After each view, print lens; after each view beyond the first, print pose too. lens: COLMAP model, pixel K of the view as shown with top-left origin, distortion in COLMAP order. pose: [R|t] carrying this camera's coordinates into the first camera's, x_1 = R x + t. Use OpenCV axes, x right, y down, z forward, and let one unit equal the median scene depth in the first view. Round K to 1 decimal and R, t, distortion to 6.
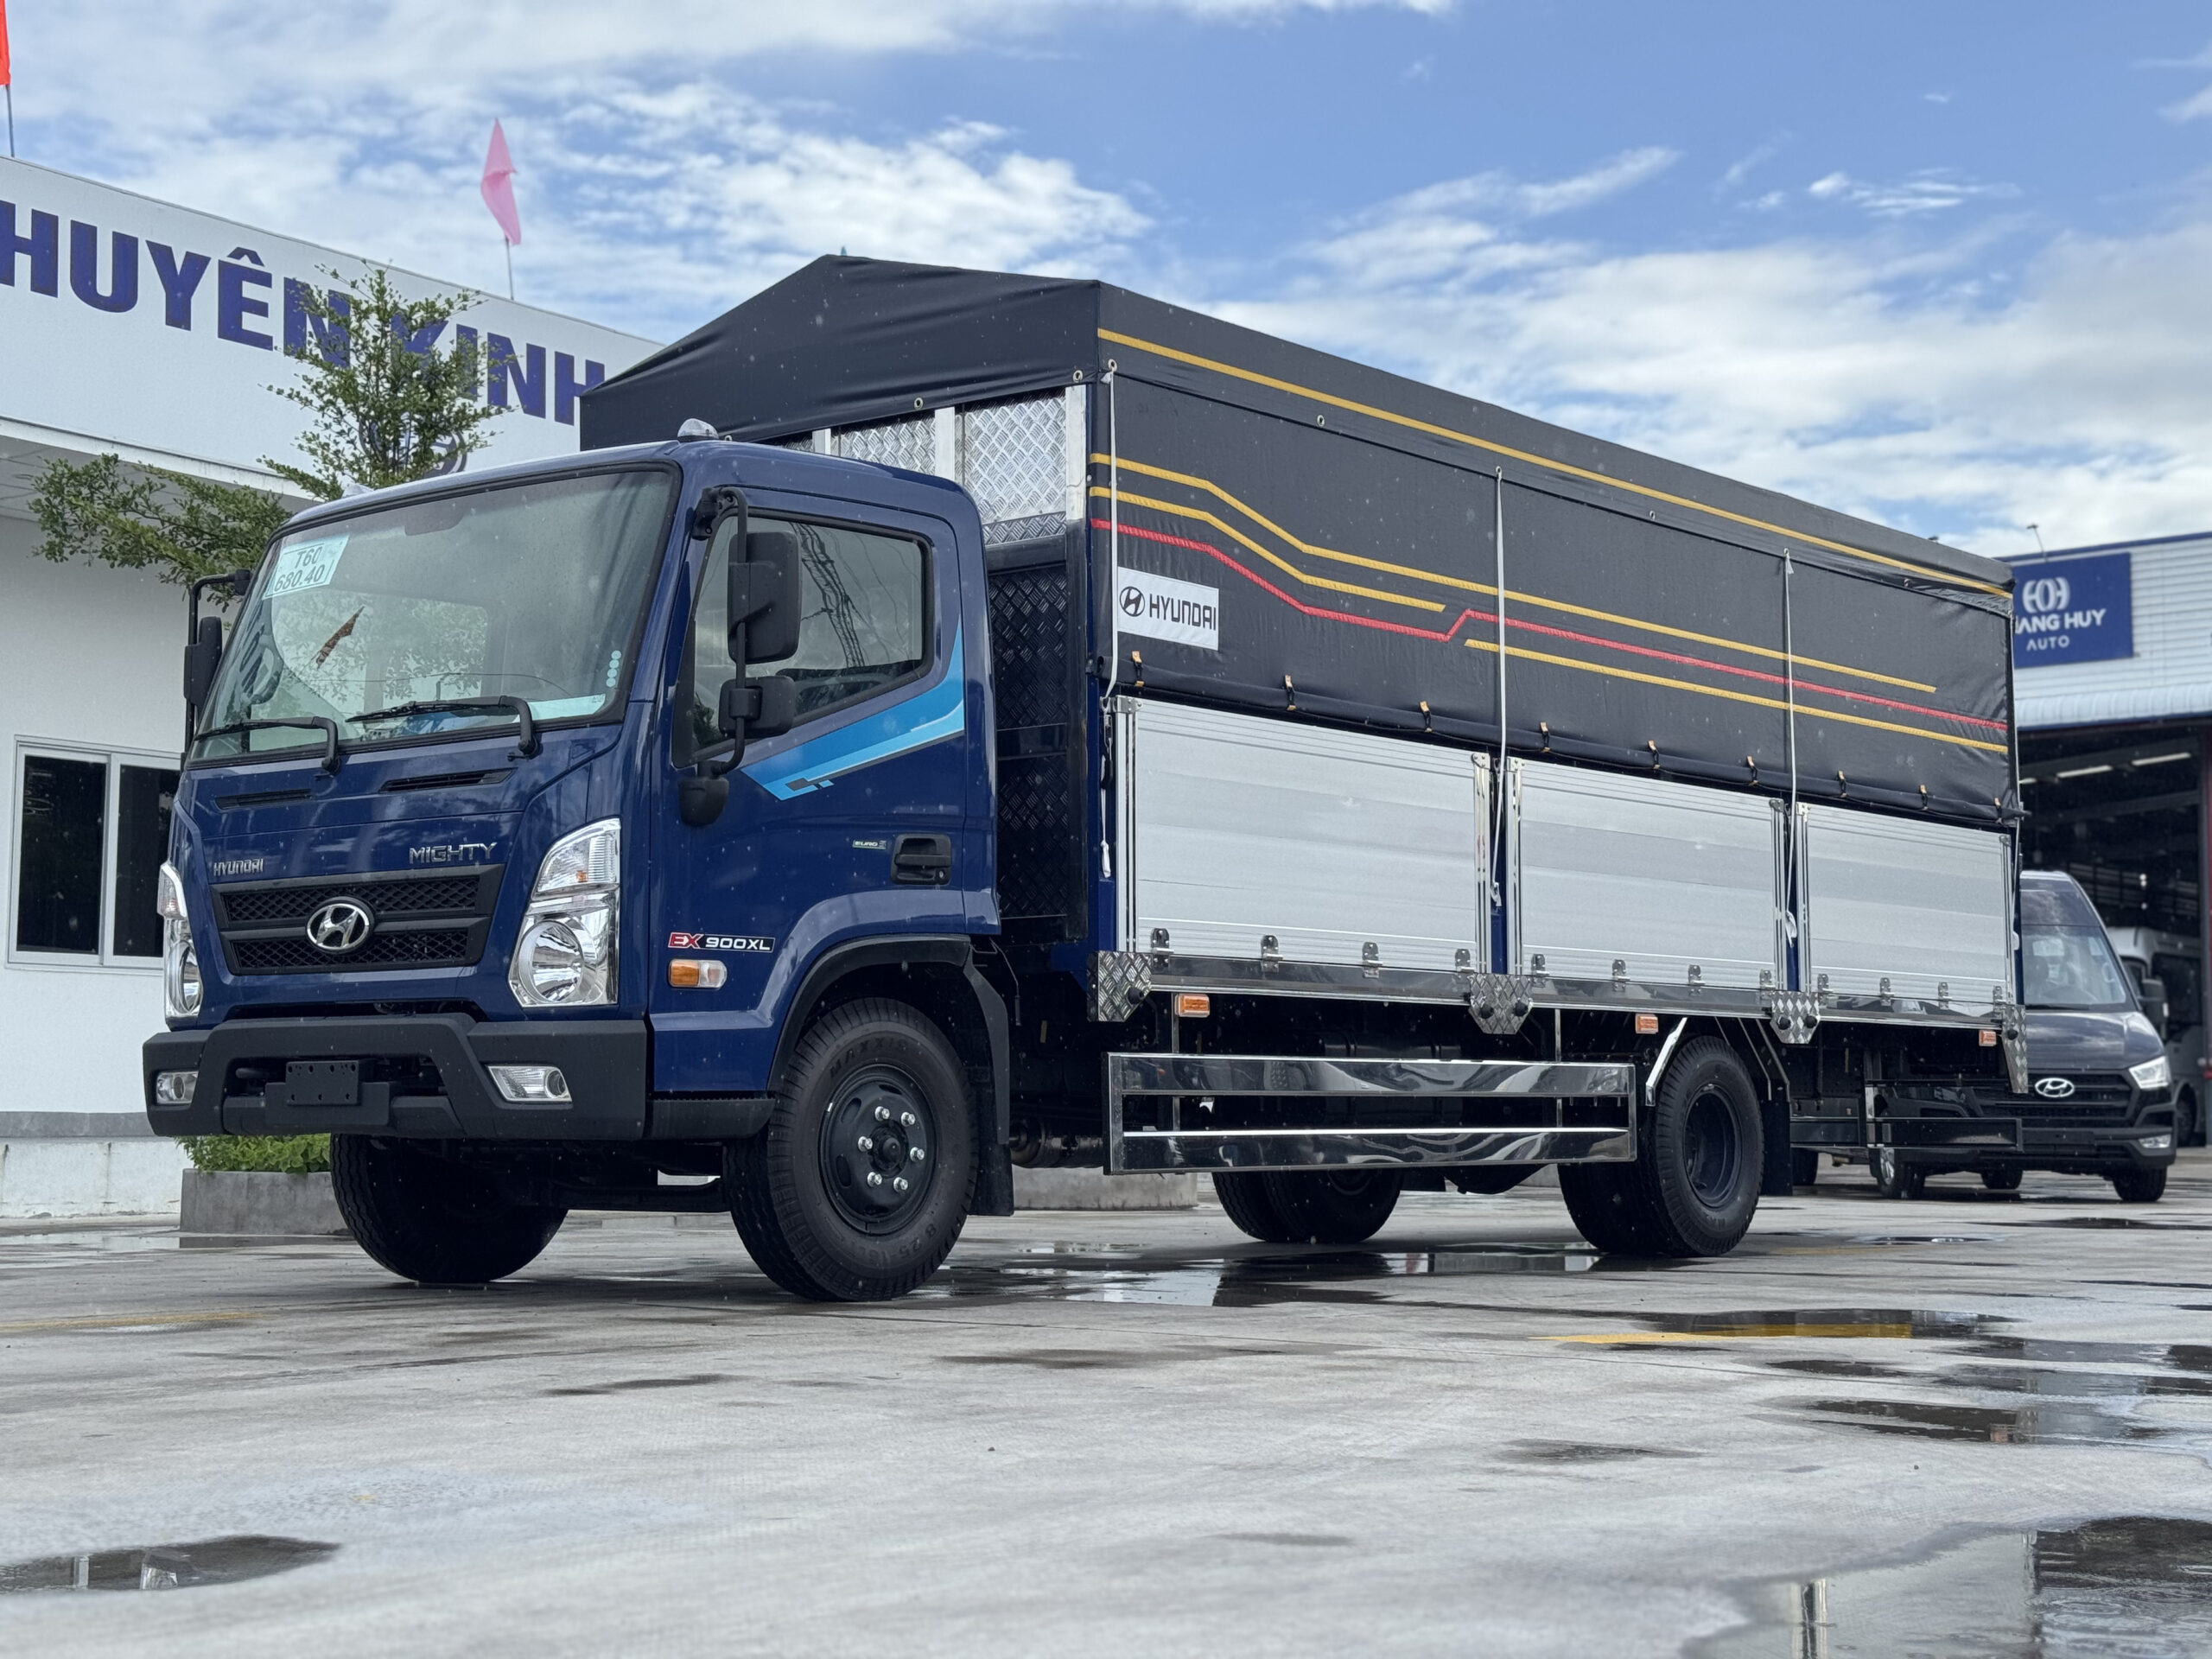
lens RADIAL K [[3133.9, 0, 1106.0], [0, 3133.9, 829.5], [0, 0, 1]] dist [0.208413, 0.024564]
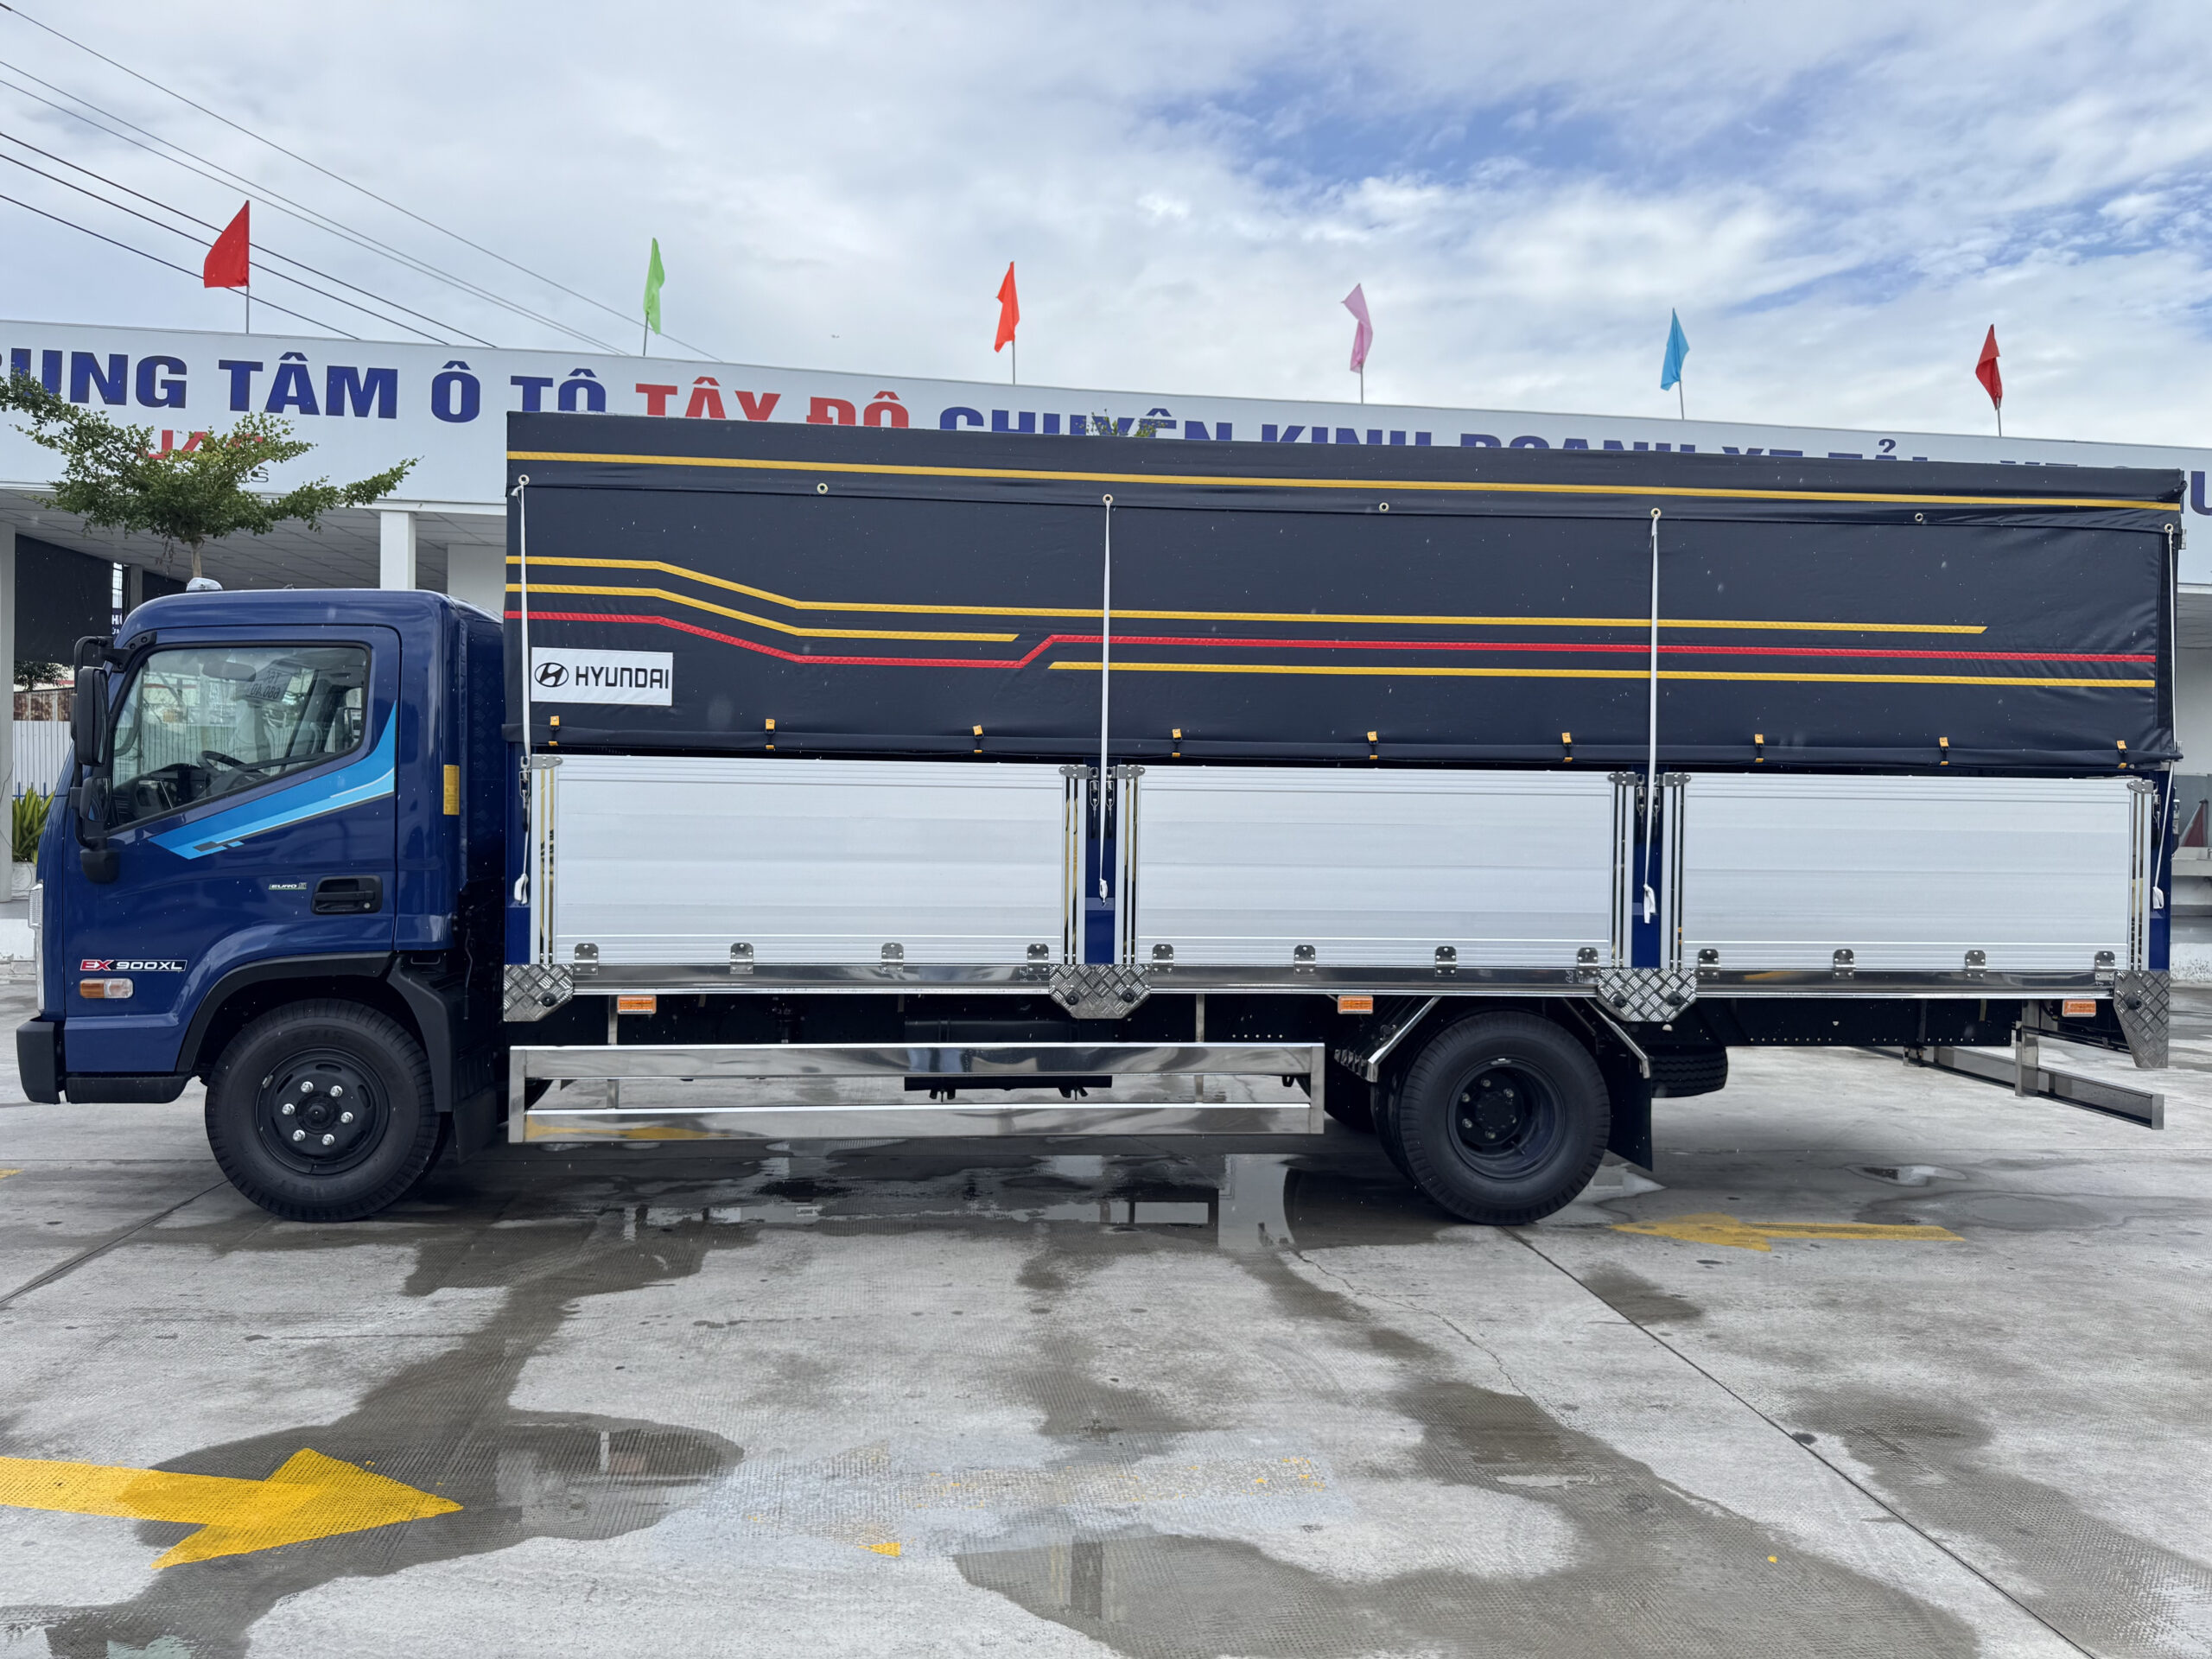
lens RADIAL K [[1541.0, 0, 1106.0], [0, 1541.0, 829.5], [0, 0, 1]] dist [0.137546, -0.184796]
pose [[0.698956, 0.025269, -0.714718, 0.578864], [0.048755, 0.995367, 0.082871, -0.051856], [0.713501, -0.092769, 0.694486, 0.713221]]
